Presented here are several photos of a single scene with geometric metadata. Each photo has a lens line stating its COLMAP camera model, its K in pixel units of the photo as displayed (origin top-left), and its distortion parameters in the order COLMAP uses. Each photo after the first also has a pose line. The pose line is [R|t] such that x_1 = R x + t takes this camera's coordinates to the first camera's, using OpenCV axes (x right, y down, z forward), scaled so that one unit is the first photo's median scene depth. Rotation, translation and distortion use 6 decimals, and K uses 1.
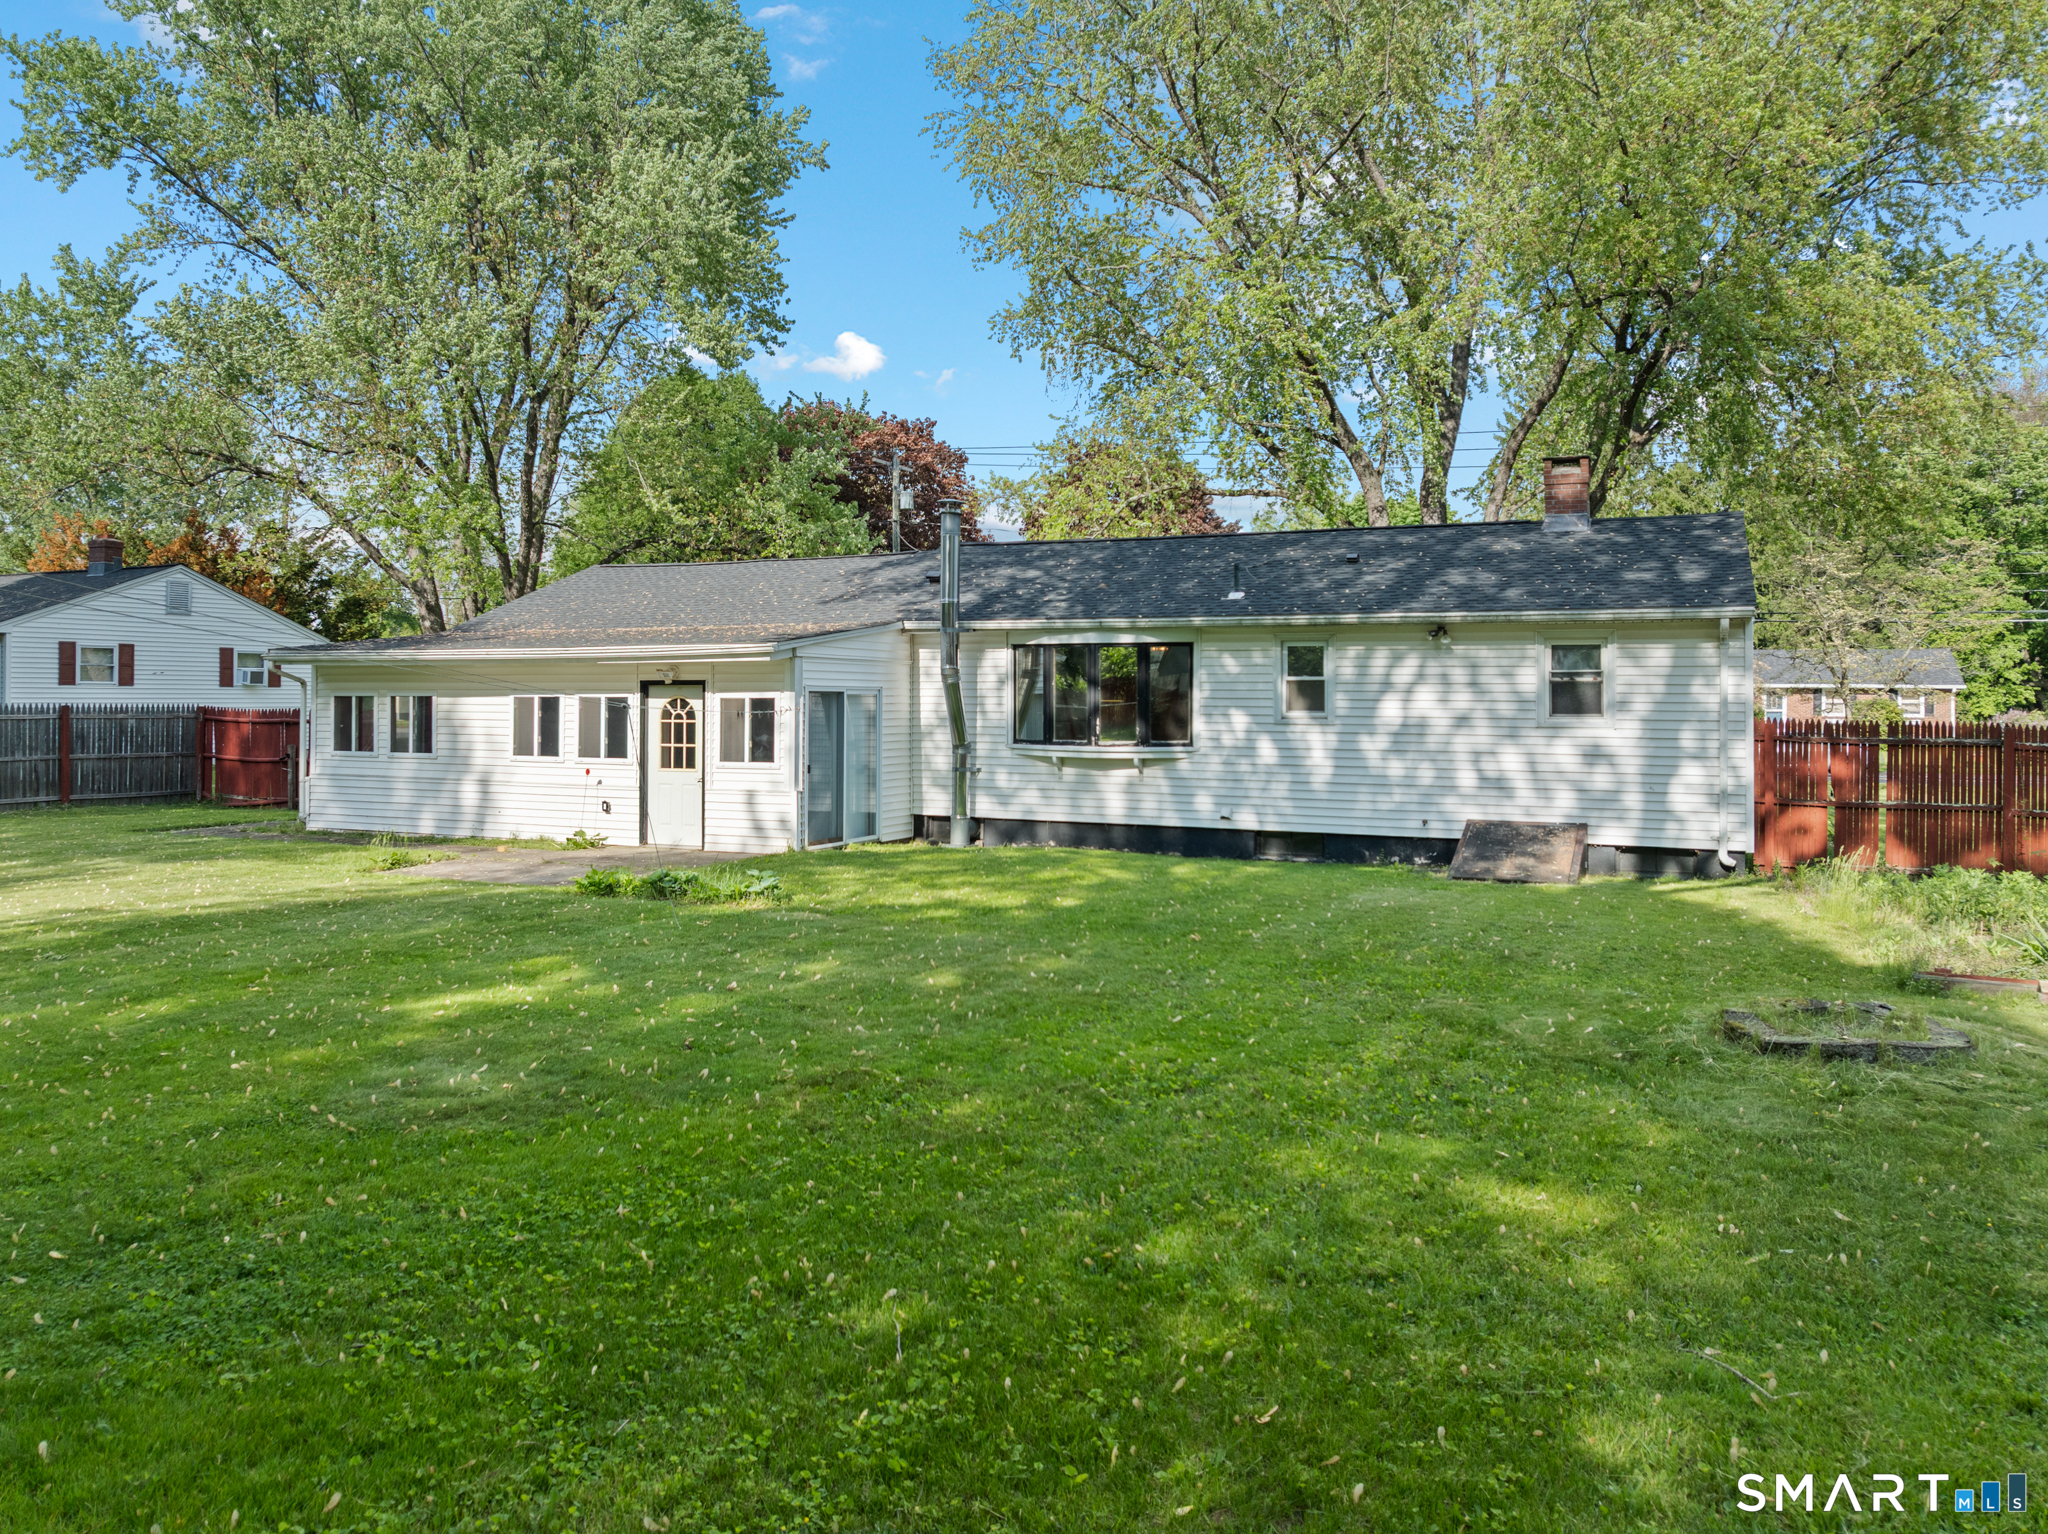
lens RADIAL K [[1434.6, 0, 1025.3], [0, 1434.6, 761.7], [0, 0, 1]] dist [-0.005381, -0.002548]
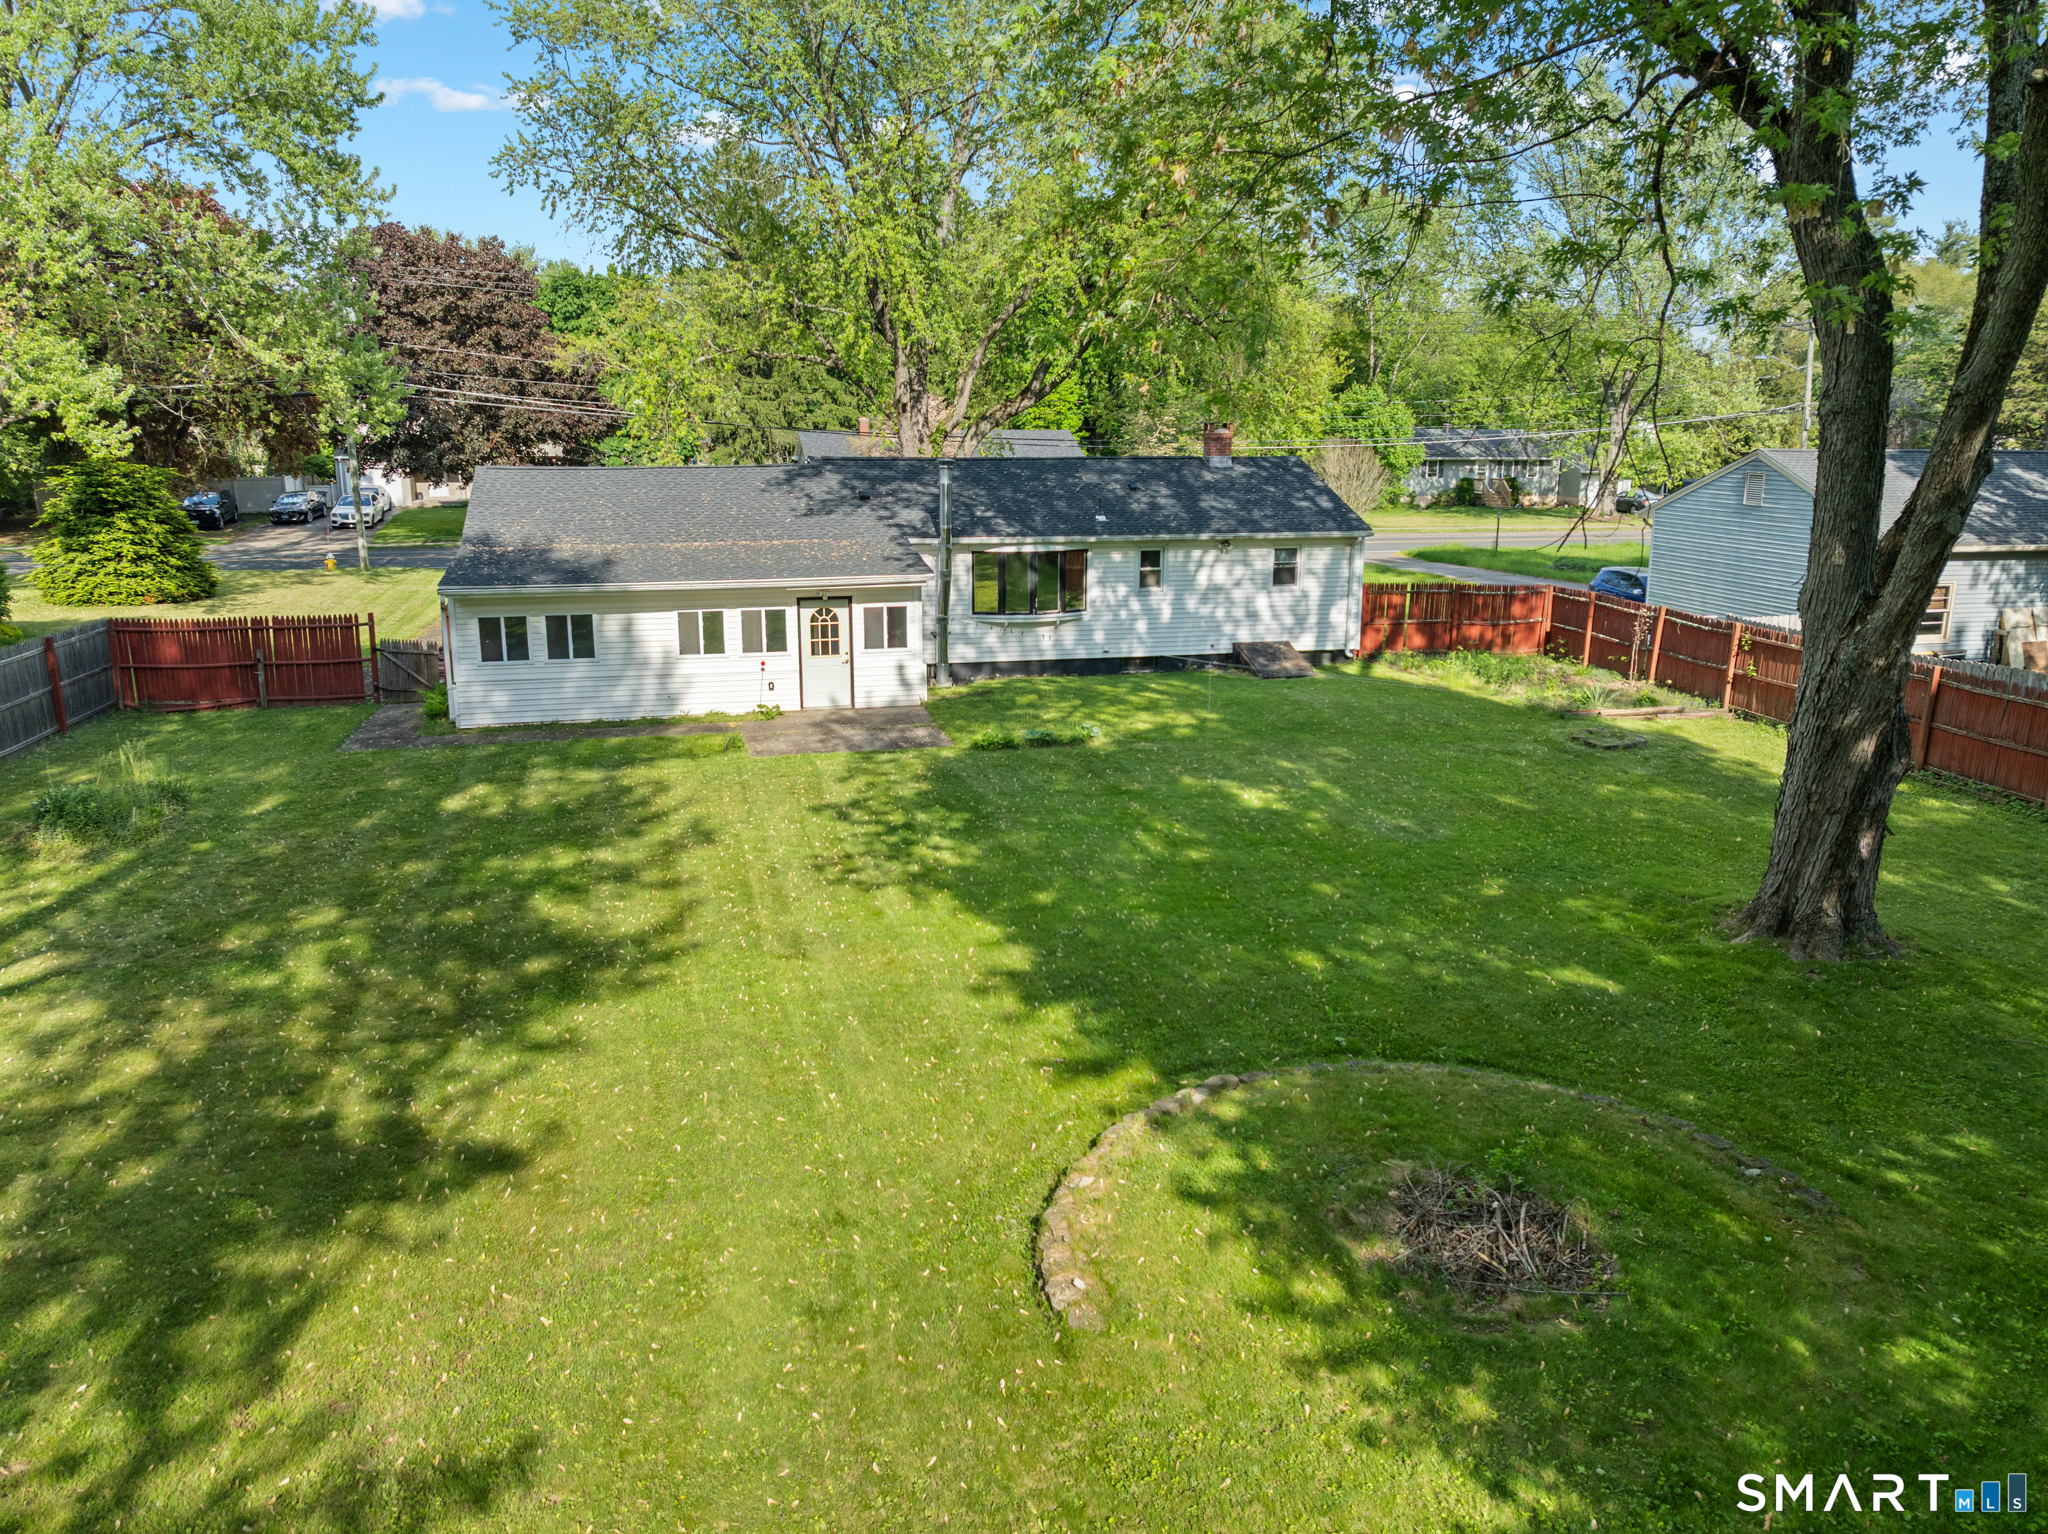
lens RADIAL K [[1434.6, 0, 1023.3], [0, 1434.6, 766.9], [0, 0, 1]] dist [-0.005381, -0.002548]
pose [[0.801844, -0.148728, 0.578728, -0.950328], [0.030848, 0.977540, 0.208479, -0.184570], [-0.596737, -0.149315, 0.788423, -0.308561]]
